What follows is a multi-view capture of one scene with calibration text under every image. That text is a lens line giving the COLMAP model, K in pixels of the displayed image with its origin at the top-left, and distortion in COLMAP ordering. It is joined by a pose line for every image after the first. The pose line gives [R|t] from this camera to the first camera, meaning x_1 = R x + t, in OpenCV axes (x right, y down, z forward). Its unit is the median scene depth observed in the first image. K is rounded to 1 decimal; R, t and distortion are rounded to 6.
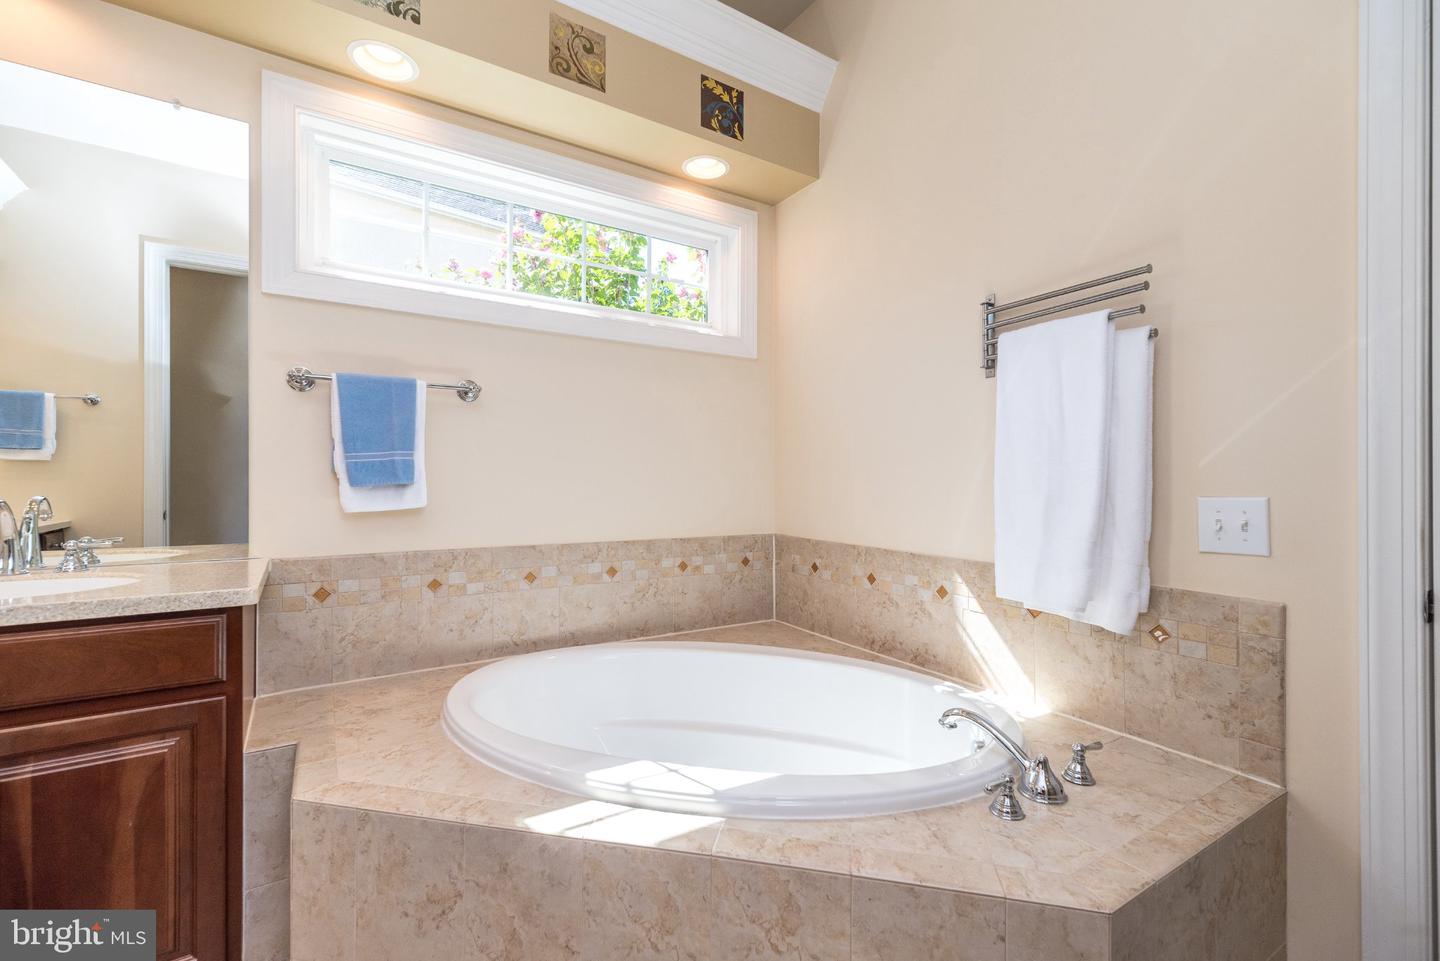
lens RADIAL K [[624.9, 0, 720.0], [0, 624.9, 480.5], [0, 0, 1]] dist [-0.000264, -0.000262]
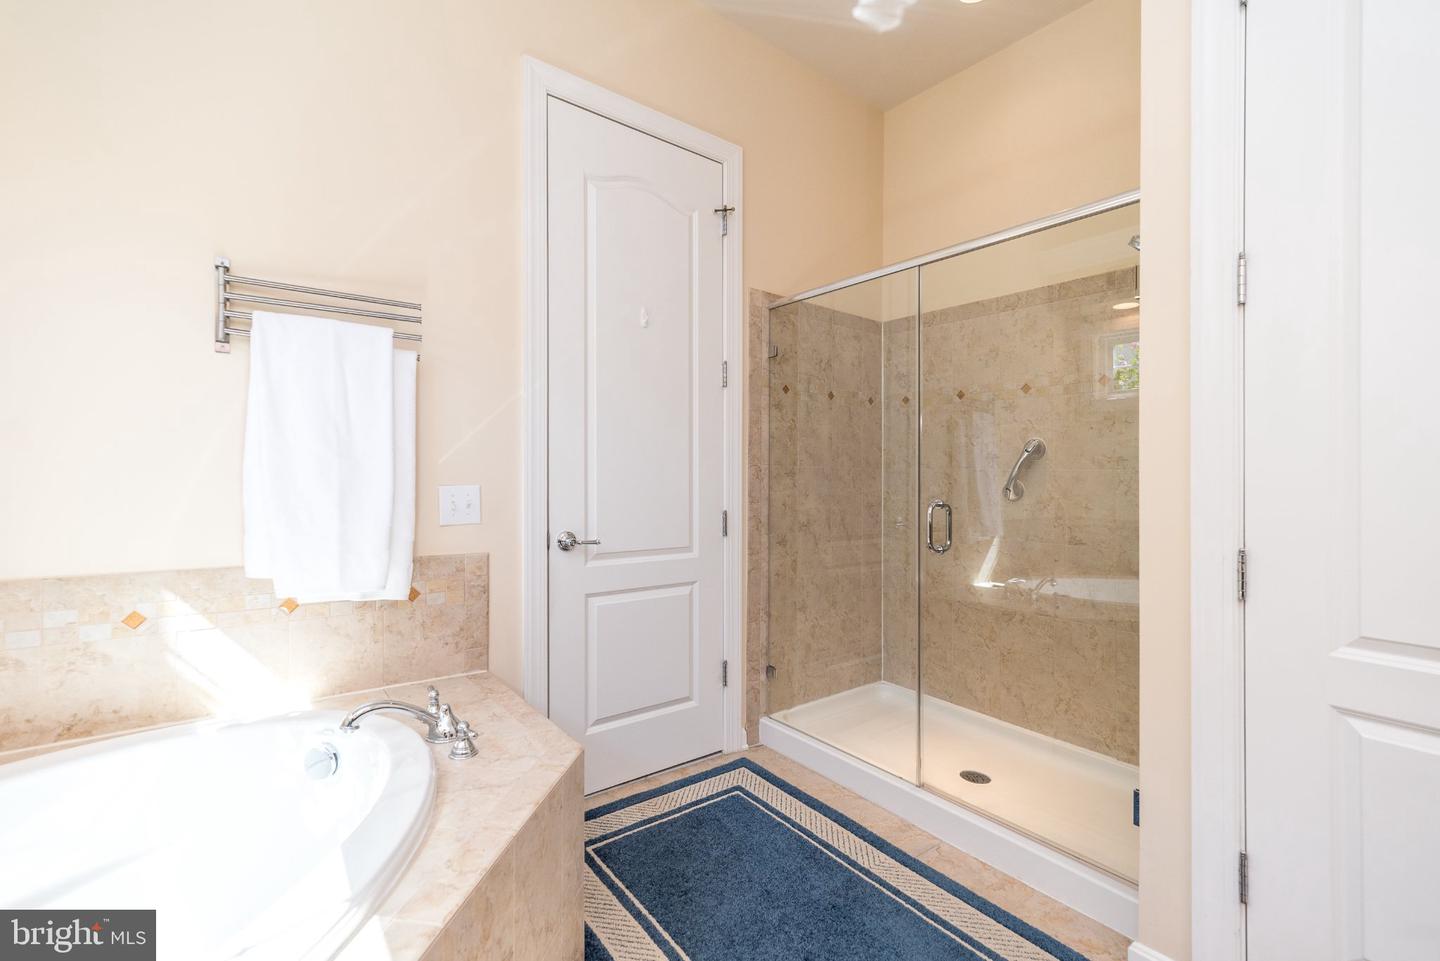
lens RADIAL K [[615.7, 0, 716.0], [0, 615.7, 465.3], [0, 0, 1]] dist [0.000662, -0.000073]
pose [[-0.074515, 0.008233, 0.997186, -0.592006], [-0.009672, 0.999913, -0.008978, -0.011656], [-0.997173, -0.010314, -0.074429, 0.478657]]
